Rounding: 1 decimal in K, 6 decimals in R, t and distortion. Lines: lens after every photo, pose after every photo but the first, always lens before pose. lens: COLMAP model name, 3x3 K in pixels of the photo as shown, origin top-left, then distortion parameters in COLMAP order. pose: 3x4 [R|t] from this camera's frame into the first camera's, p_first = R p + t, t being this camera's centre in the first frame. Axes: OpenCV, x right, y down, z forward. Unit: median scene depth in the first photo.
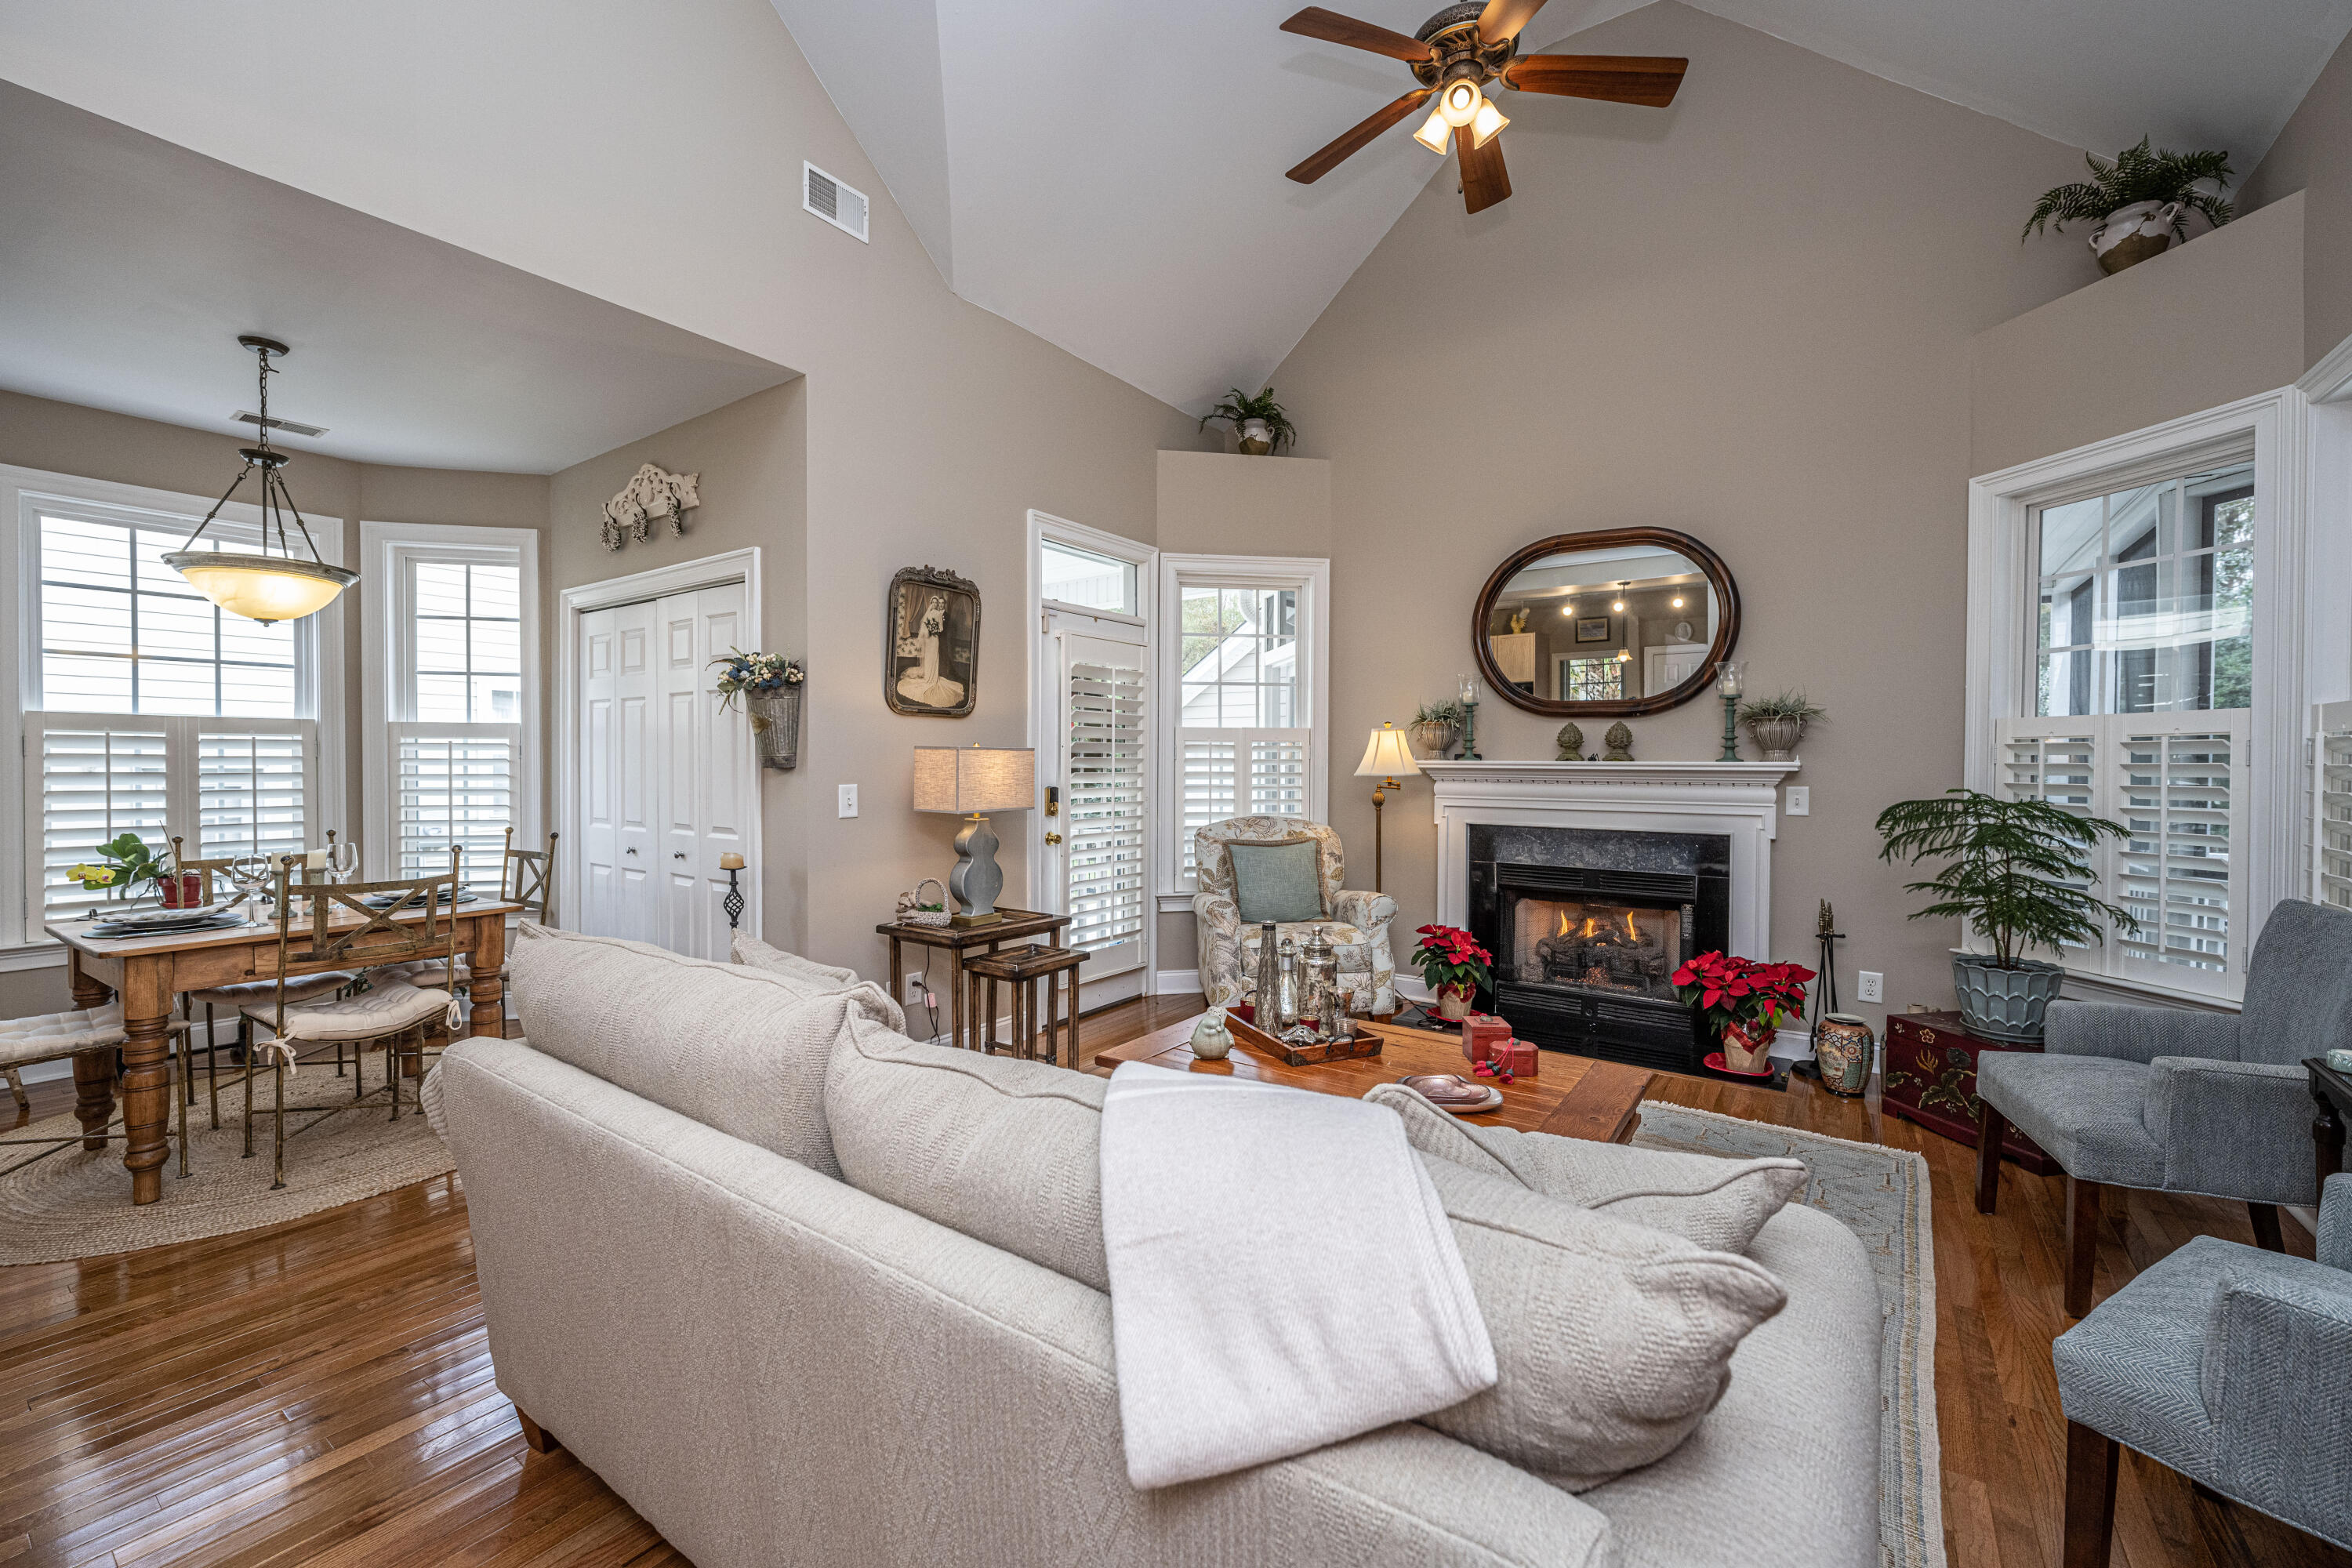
lens RADIAL K [[954.6, 0, 1208.5], [0, 954.6, 777.8], [0, 0, 1]] dist [-0.002275, 0.000740]
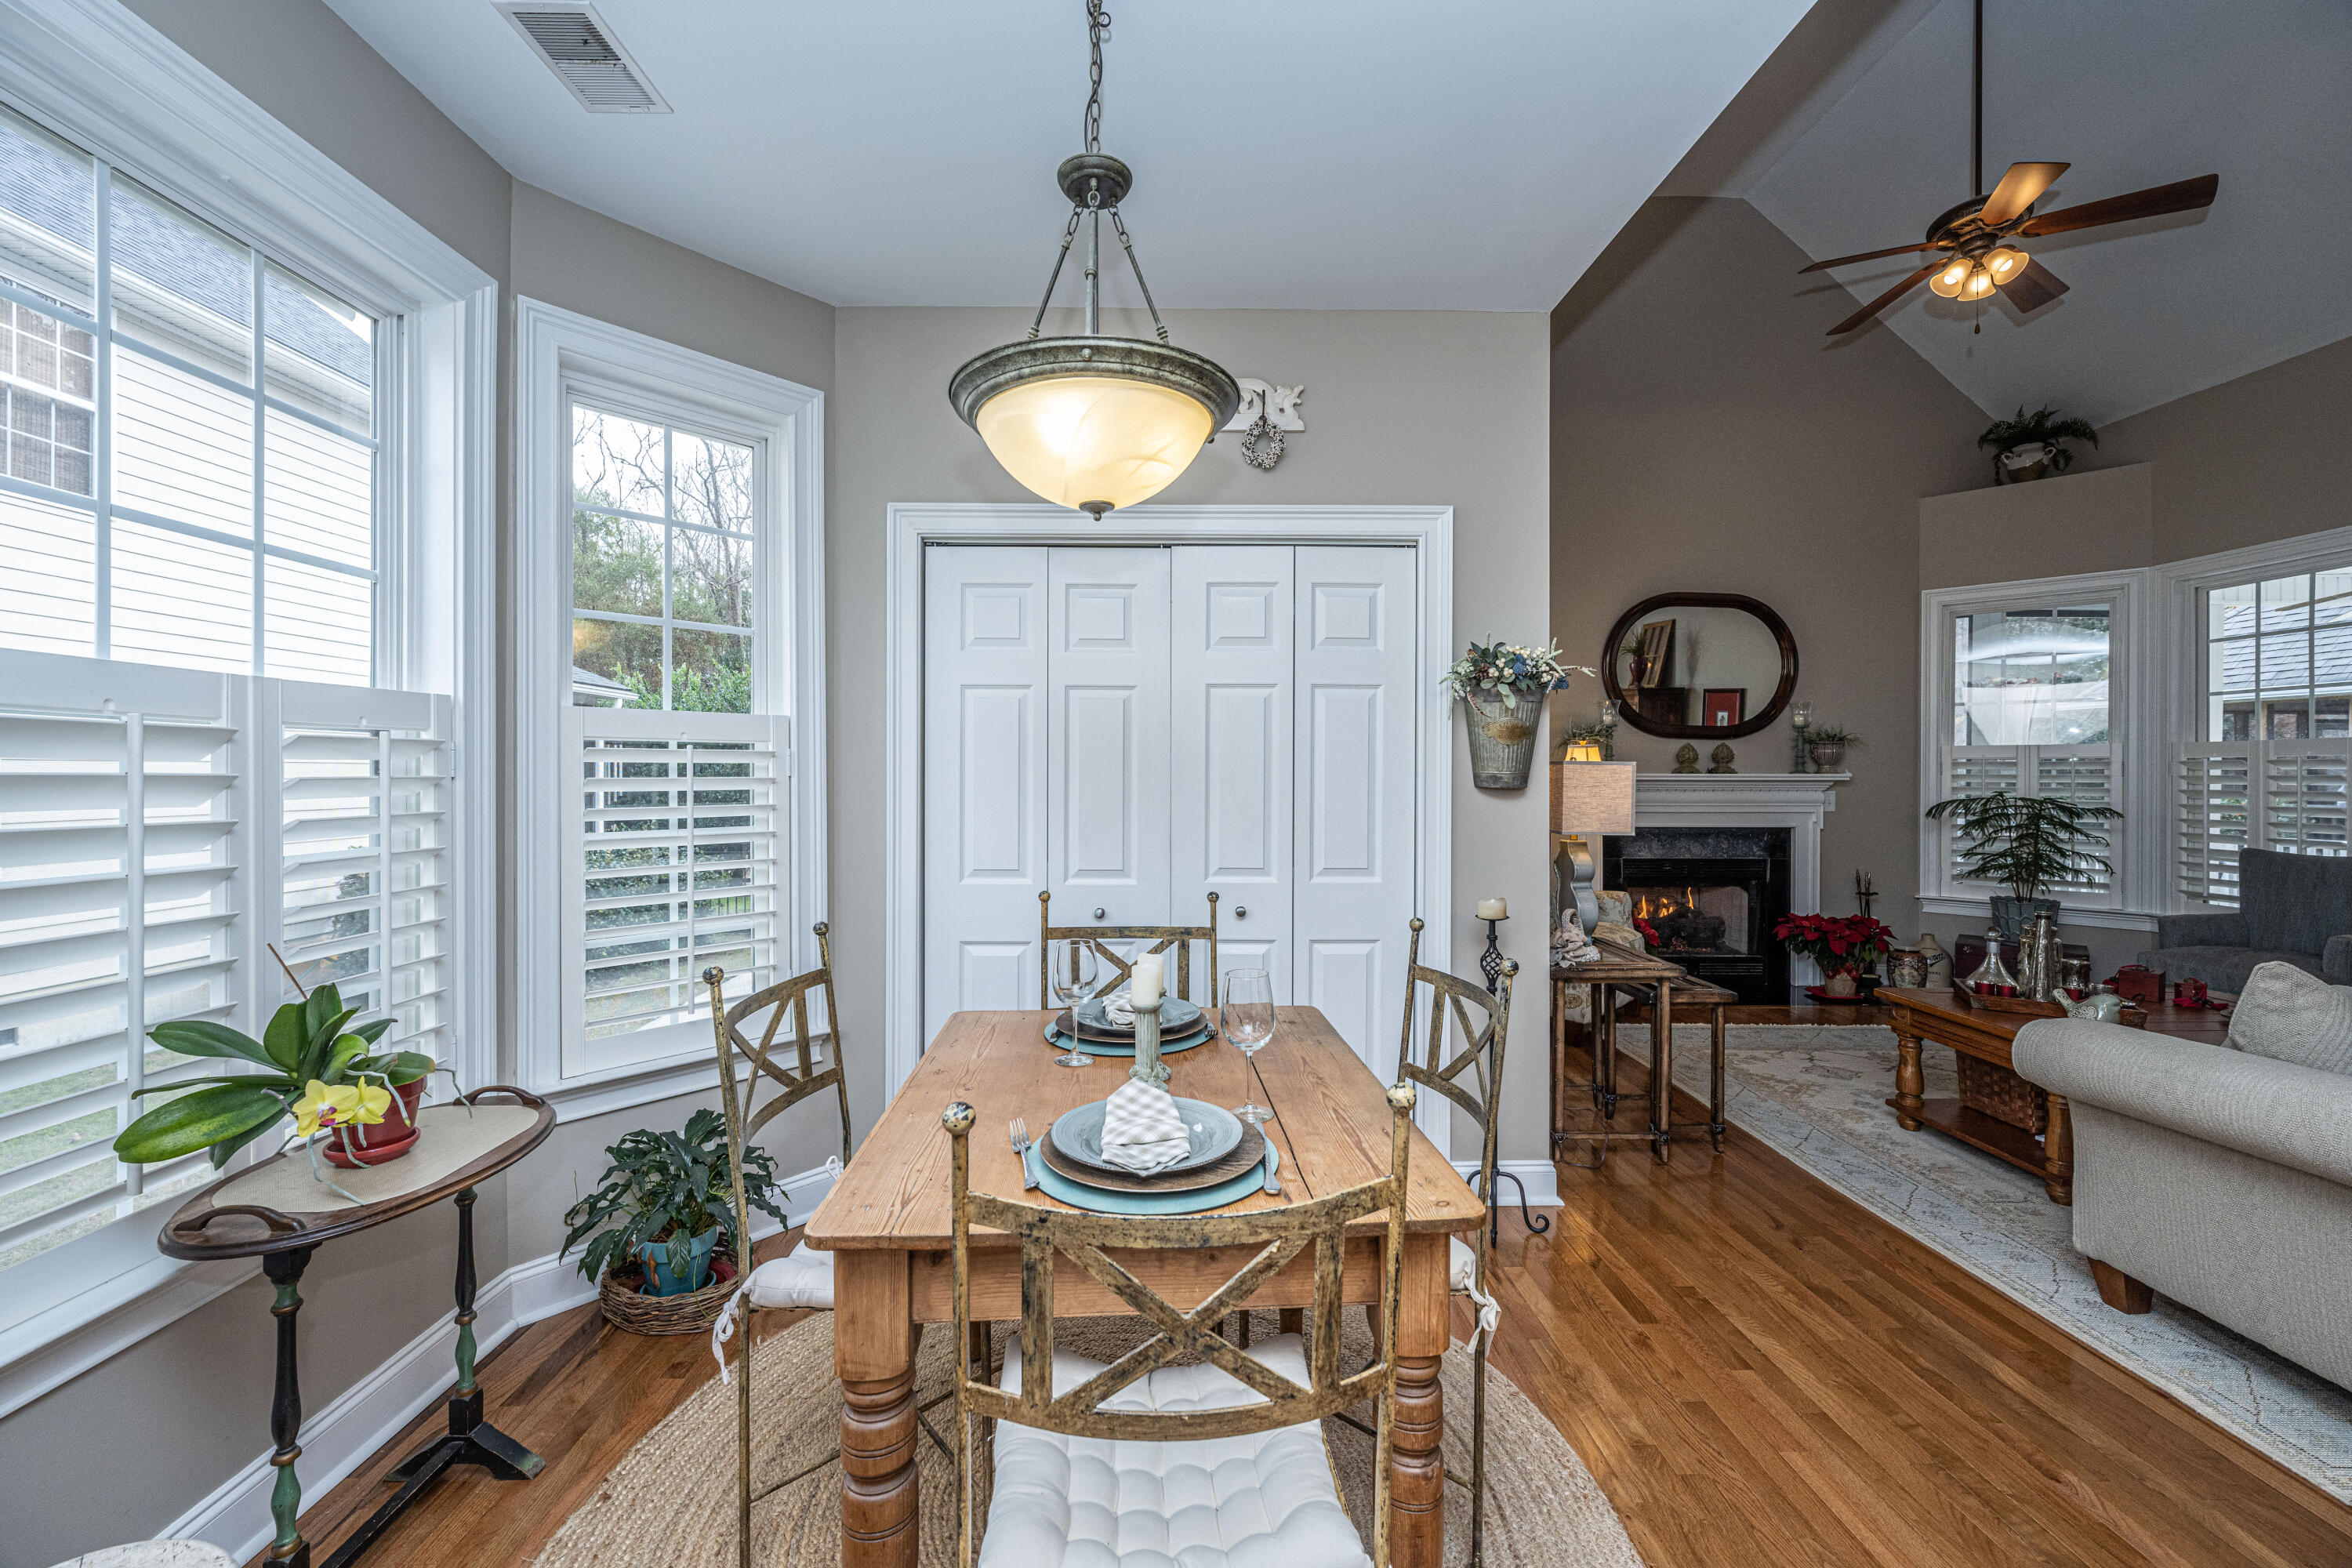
lens RADIAL K [[954.6, 0, 1160.6], [0, 954.6, 775.1], [0, 0, 1]] dist [-0.002275, 0.000740]
pose [[0.810987, -0.006268, 0.585031, -1.018152], [0.012440, 0.999901, -0.006531, -0.017335], [-0.584933, 0.012574, 0.810984, 0.456586]]
